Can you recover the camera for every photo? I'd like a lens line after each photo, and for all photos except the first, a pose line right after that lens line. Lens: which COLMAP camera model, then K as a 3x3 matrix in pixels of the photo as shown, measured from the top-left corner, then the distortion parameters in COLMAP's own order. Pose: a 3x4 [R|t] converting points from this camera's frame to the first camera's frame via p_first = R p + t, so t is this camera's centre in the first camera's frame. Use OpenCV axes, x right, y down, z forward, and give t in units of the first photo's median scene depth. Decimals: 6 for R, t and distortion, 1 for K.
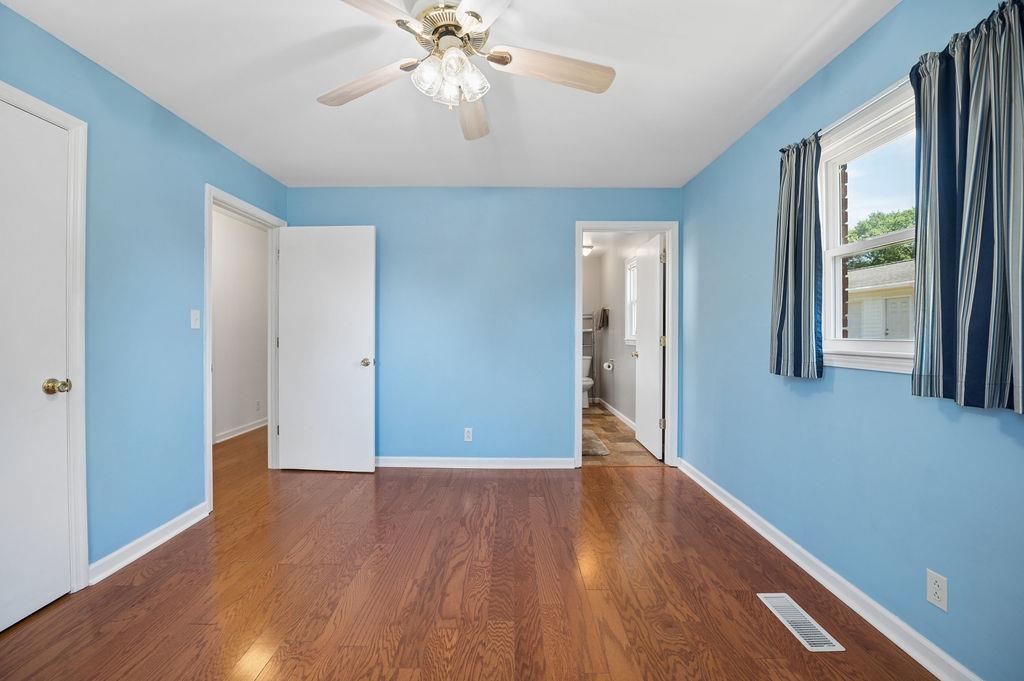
lens RADIAL K [[419.0, 0, 510.6], [0, 419.0, 334.3], [0, 0, 1]] dist [-0.022704, 0.000034]
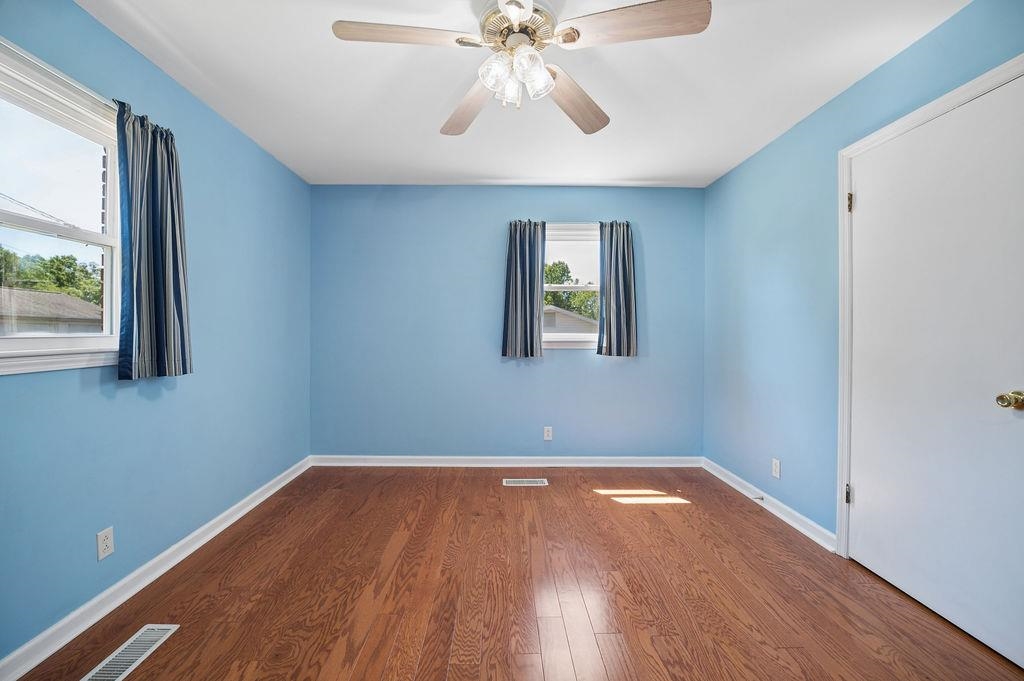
lens RADIAL K [[419.0, 0, 510.6], [0, 419.0, 334.3], [0, 0, 1]] dist [-0.022704, 0.000034]
pose [[-0.999587, -0.005845, -0.028152, -0.087115], [-0.006193, 0.999905, 0.012304, -0.008394], [0.028077, 0.012473, -0.999528, 1.770952]]
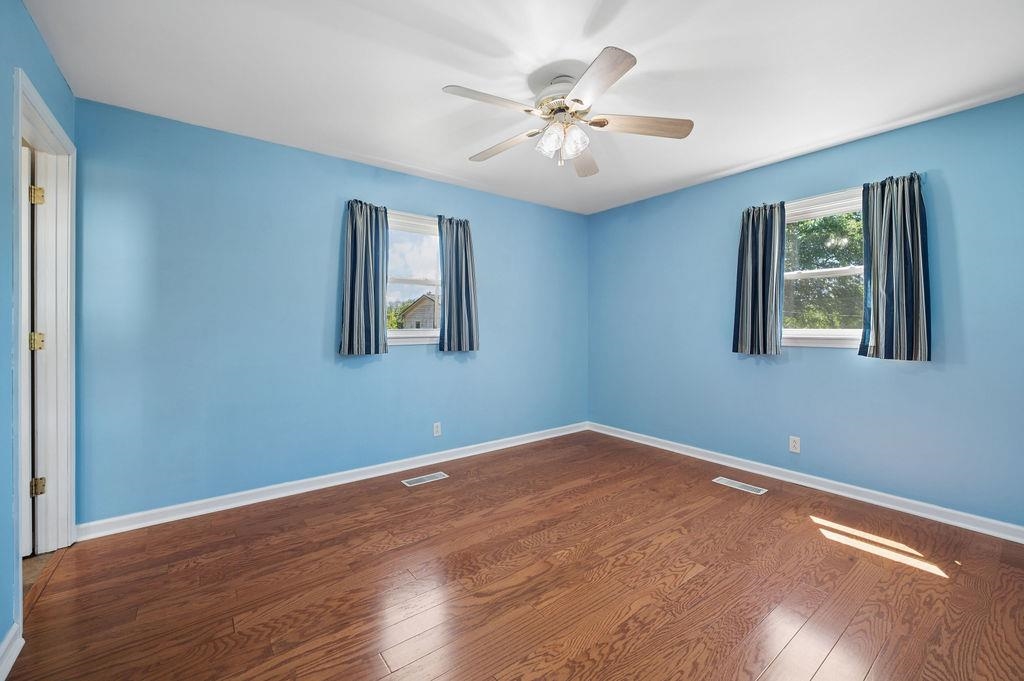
lens RADIAL K [[423.2, 0, 513.6], [0, 423.2, 329.0], [0, 0, 1]] dist [-0.002823, 0.000059]
pose [[-0.617261, -0.006571, 0.786731, -1.012024], [0.003009, 0.999938, 0.010713, -0.009811], [-0.786753, 0.008980, -0.617203, 1.766520]]
